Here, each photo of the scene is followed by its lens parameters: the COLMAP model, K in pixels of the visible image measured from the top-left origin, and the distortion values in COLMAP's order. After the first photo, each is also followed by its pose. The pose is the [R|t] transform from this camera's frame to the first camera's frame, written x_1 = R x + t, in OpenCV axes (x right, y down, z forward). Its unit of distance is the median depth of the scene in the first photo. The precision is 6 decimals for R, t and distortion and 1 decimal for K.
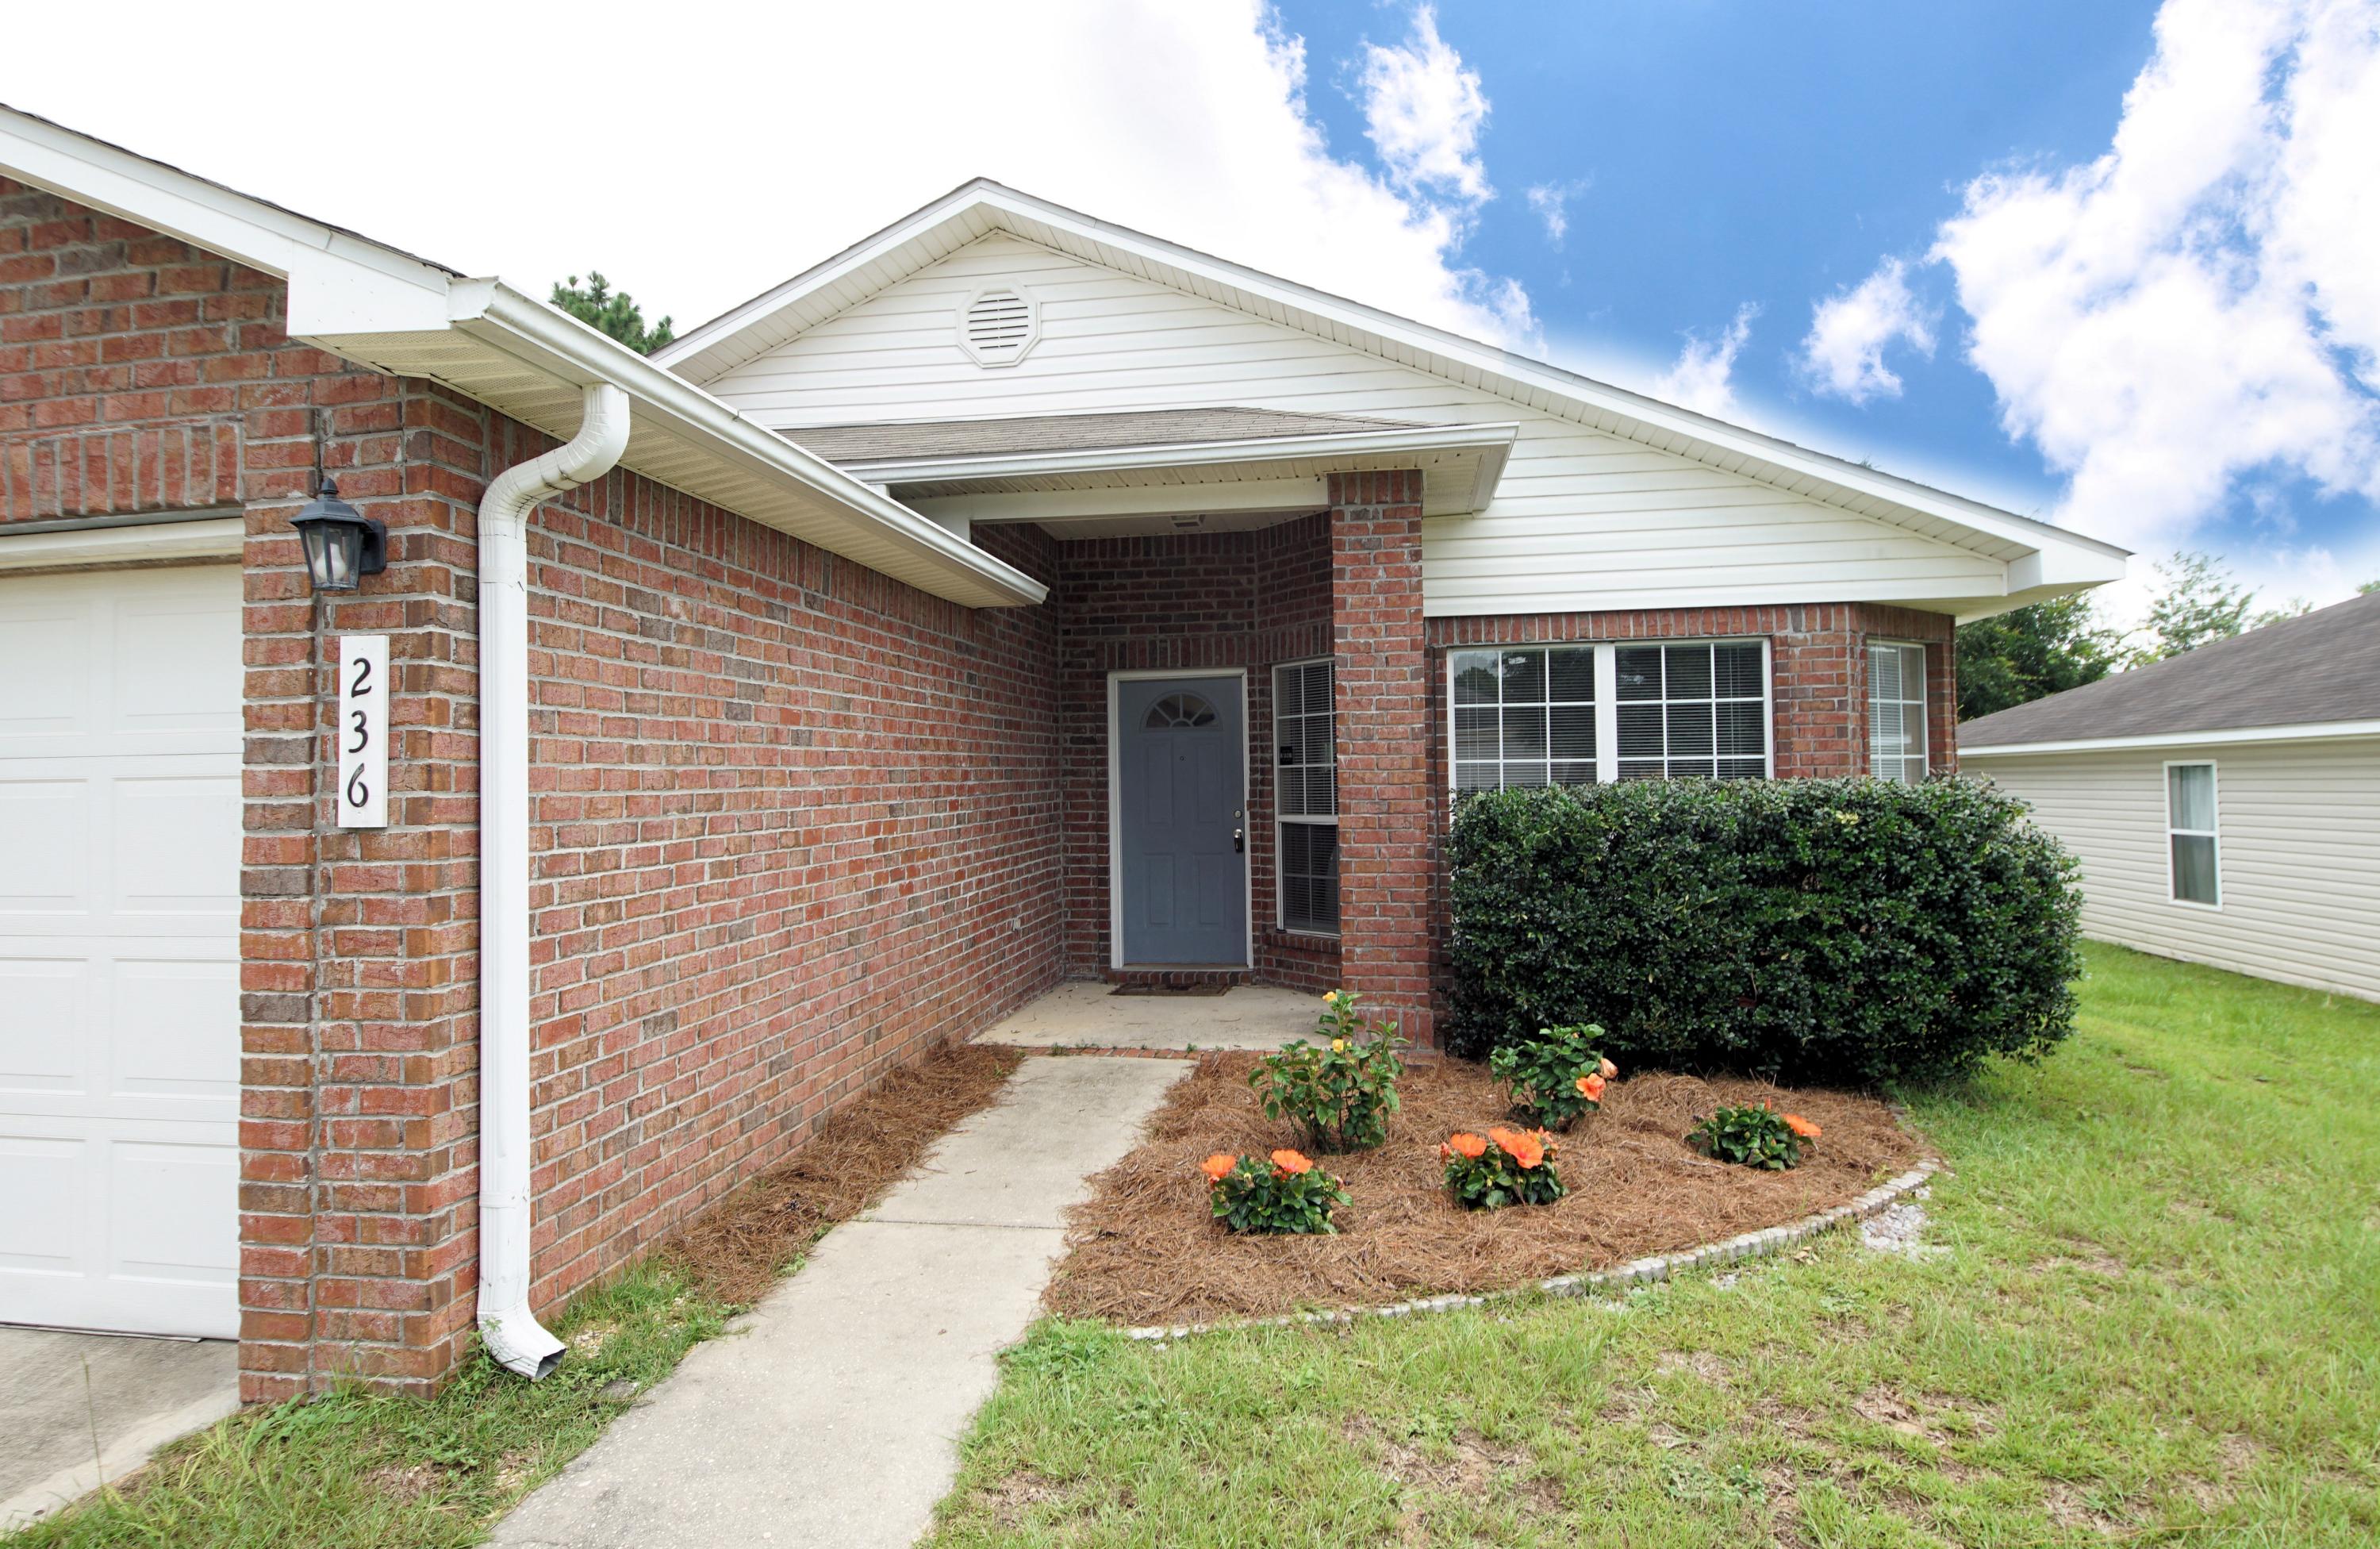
lens RADIAL K [[1286.6, 0, 1179.6], [0, 1286.6, 773.4], [0, 0, 1]] dist [0.010777, -0.004650]
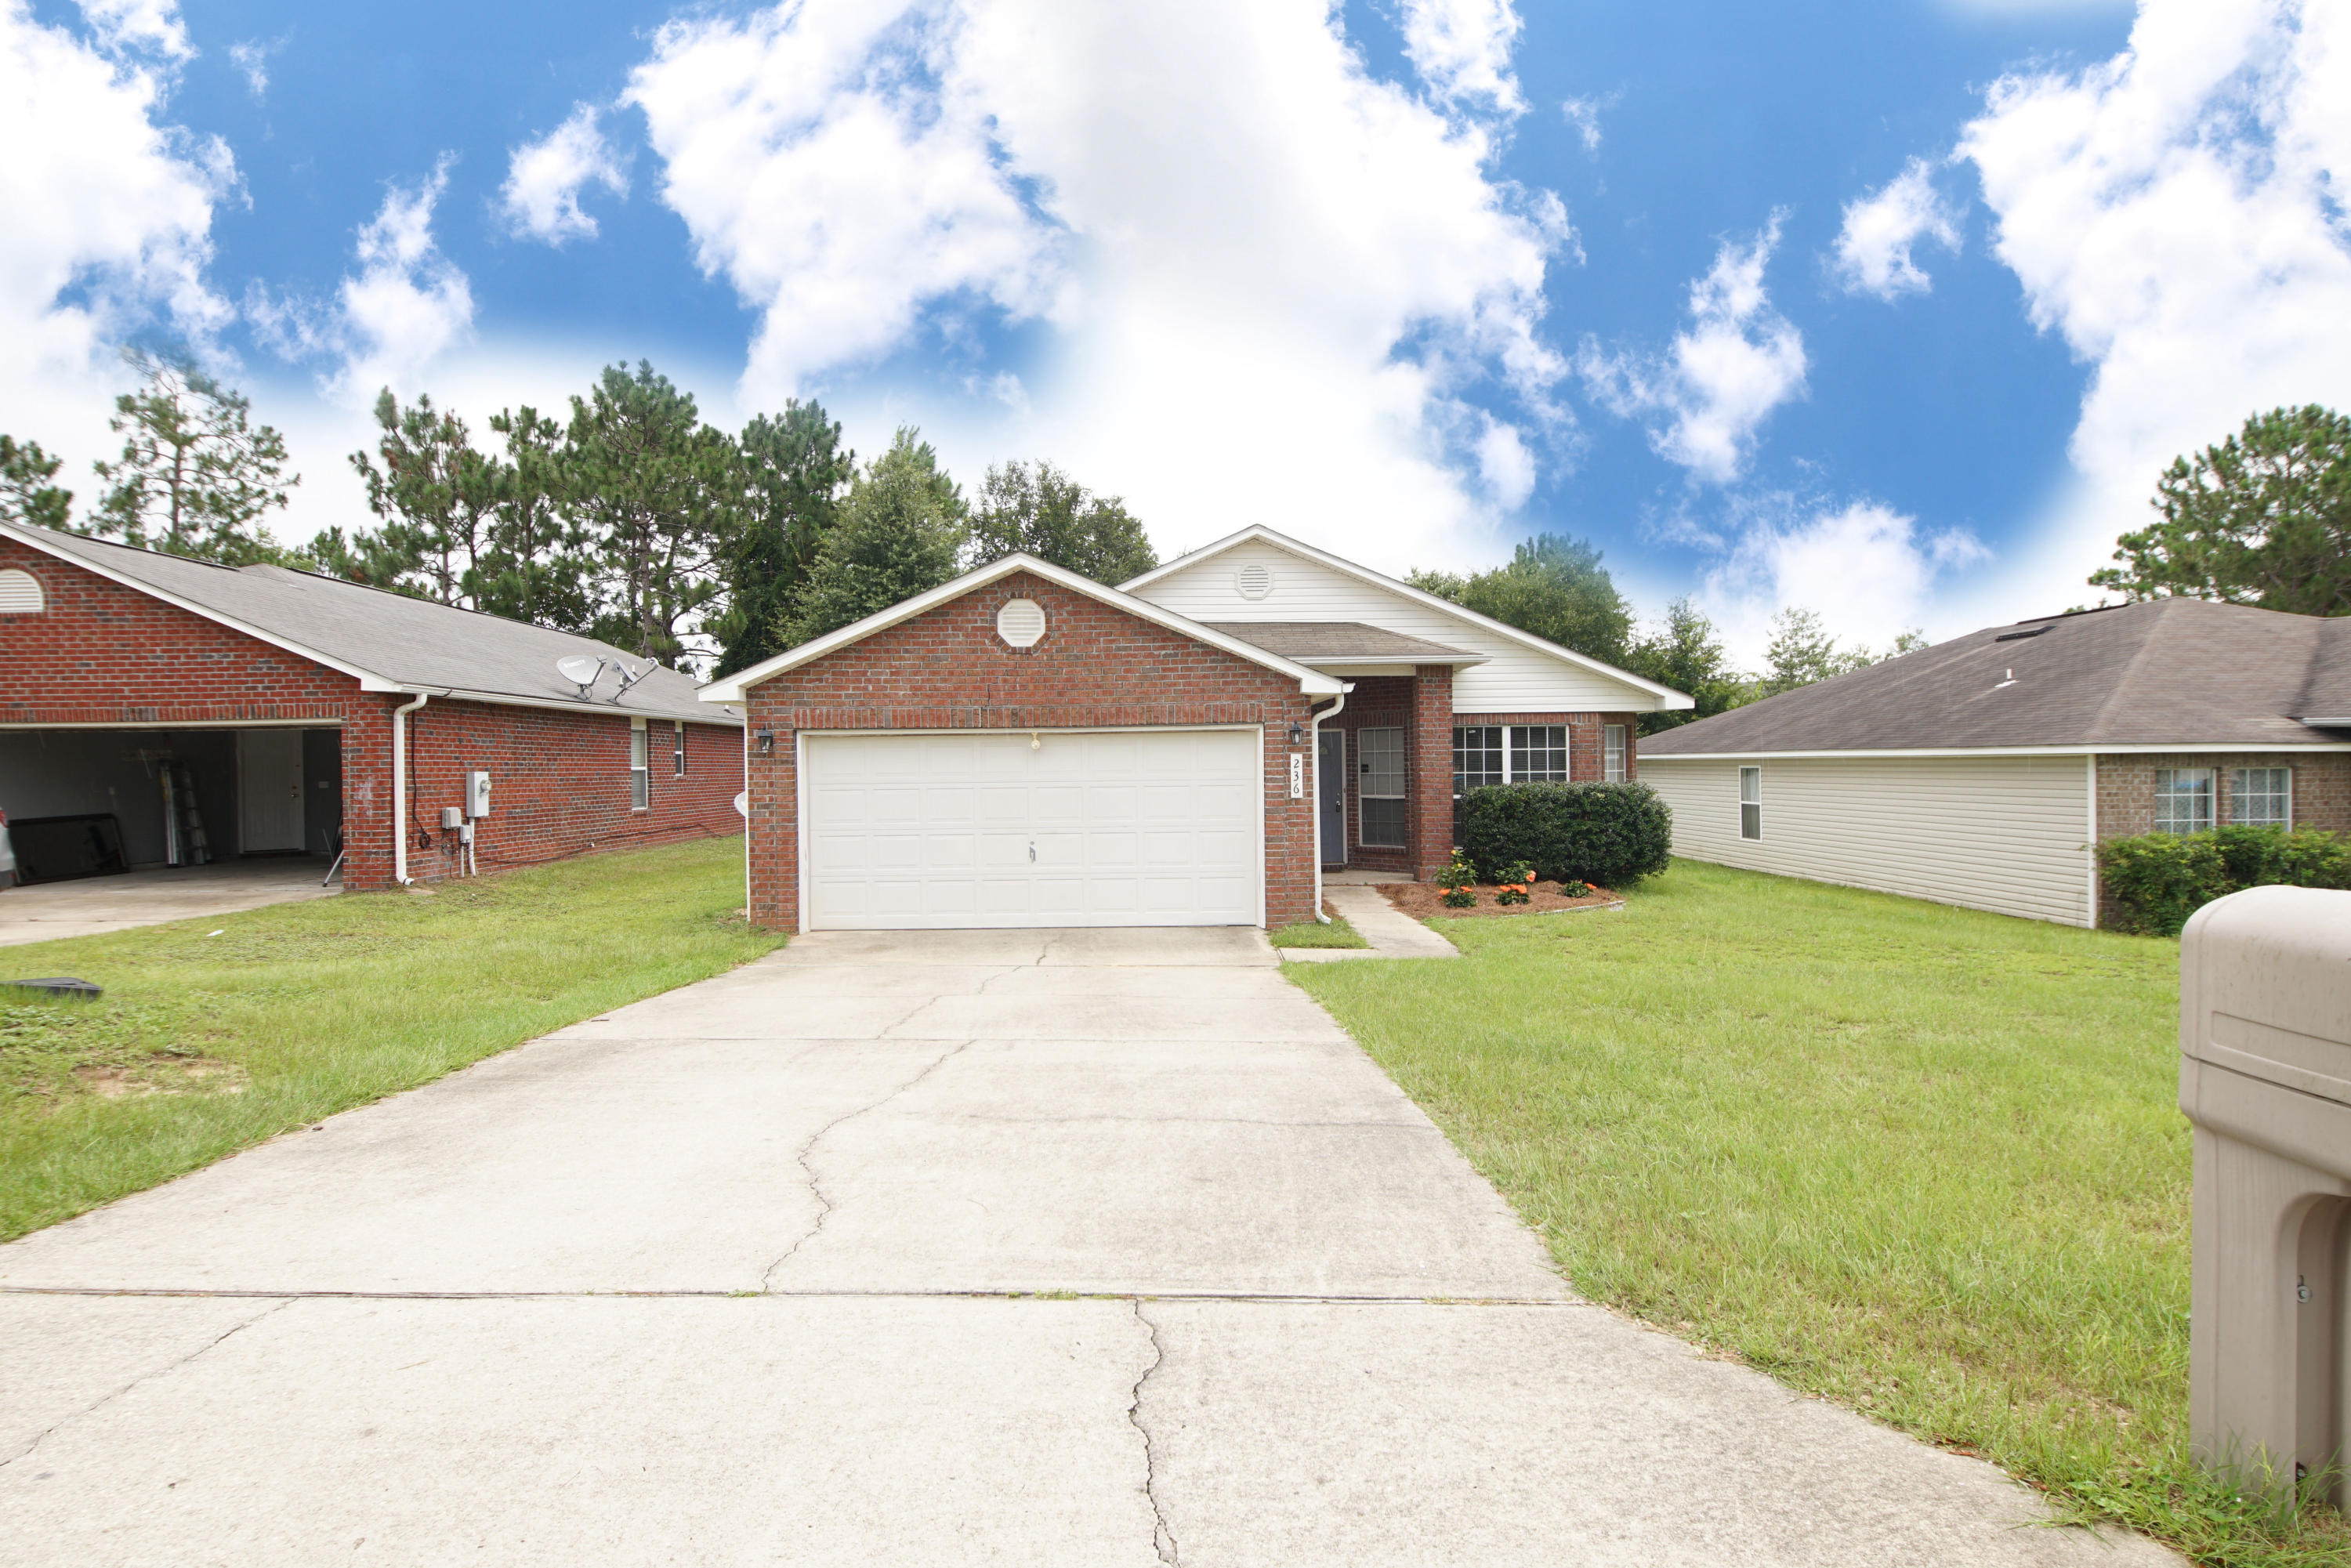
lens RADIAL K [[1257.3, 0, 1169.2], [0, 1257.3, 770.5], [0, 0, 1]] dist [0.011747, -0.015663]
pose [[0.984089, 0.002185, 0.177664, -0.992113], [-0.004545, 0.999907, 0.012874, -0.056620], [-0.177619, -0.013476, 0.984007, -1.703225]]
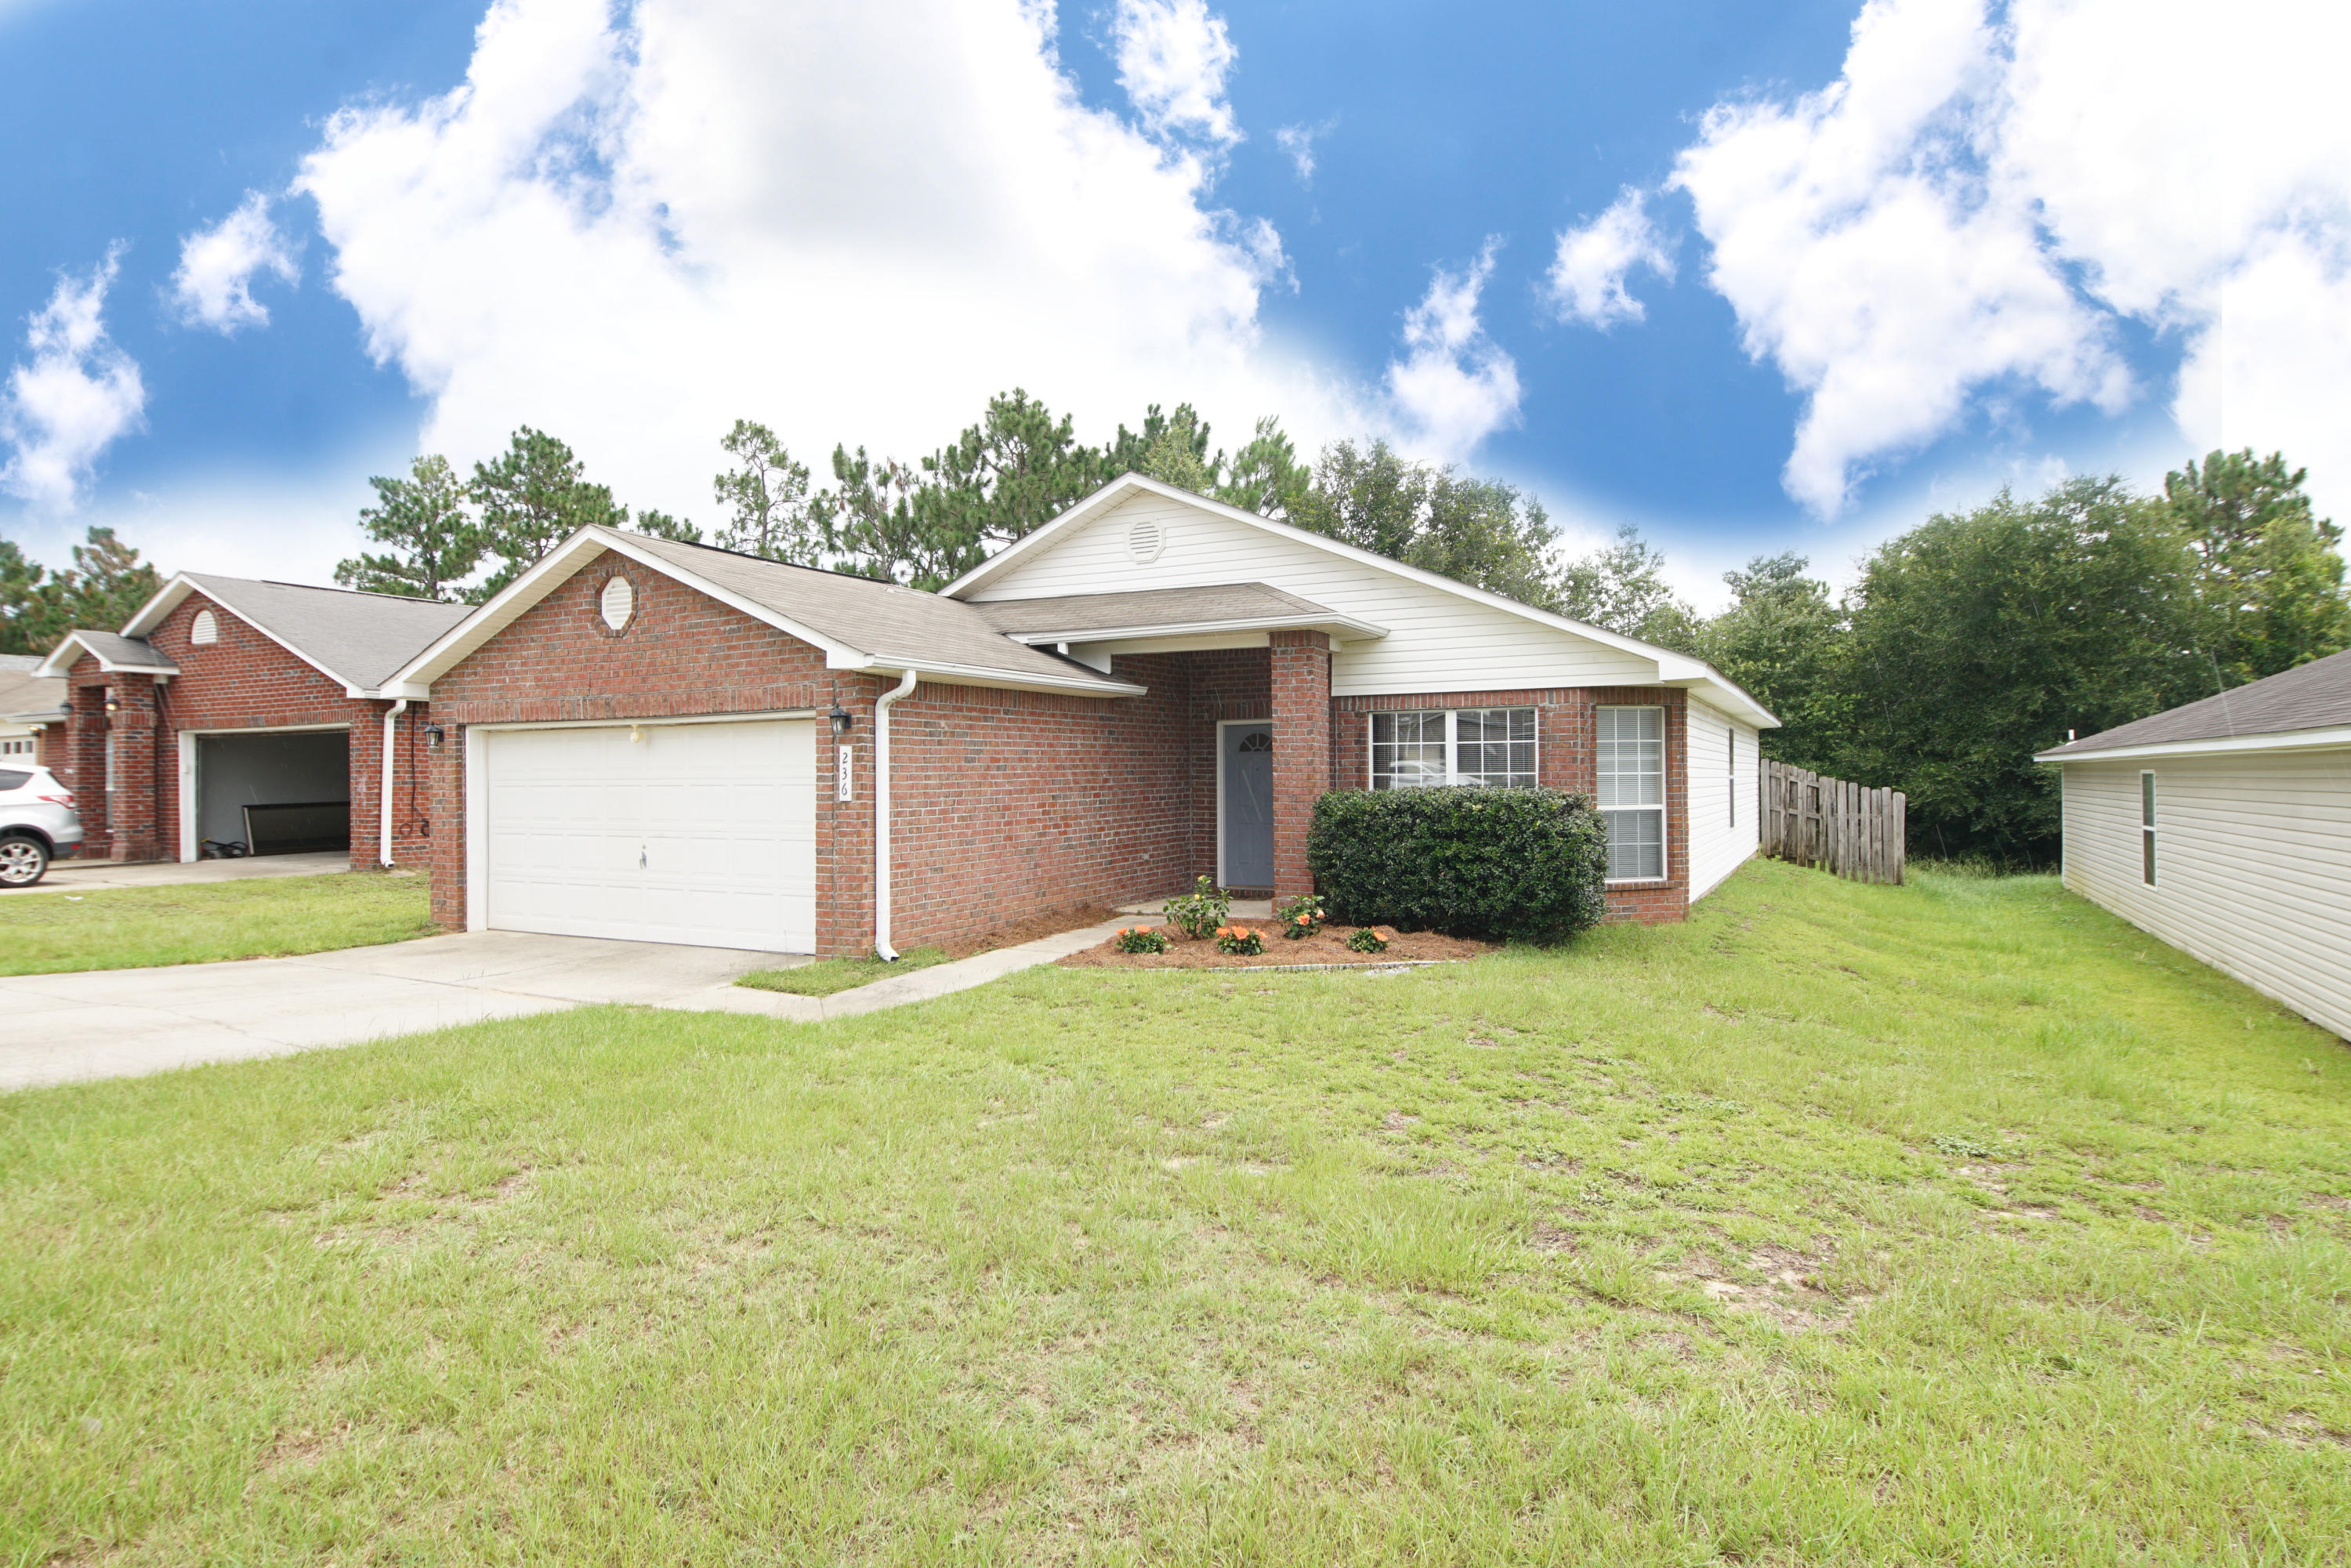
lens RADIAL K [[1257.3, 0, 1178.1], [0, 1257.3, 791.6], [0, 0, 1]] dist [0.011747, -0.015663]
pose [[0.947133, 0.011429, -0.320638, 0.720062], [-0.003398, 0.999667, 0.025597, -0.040211], [0.320823, -0.023154, 0.946856, -1.062583]]
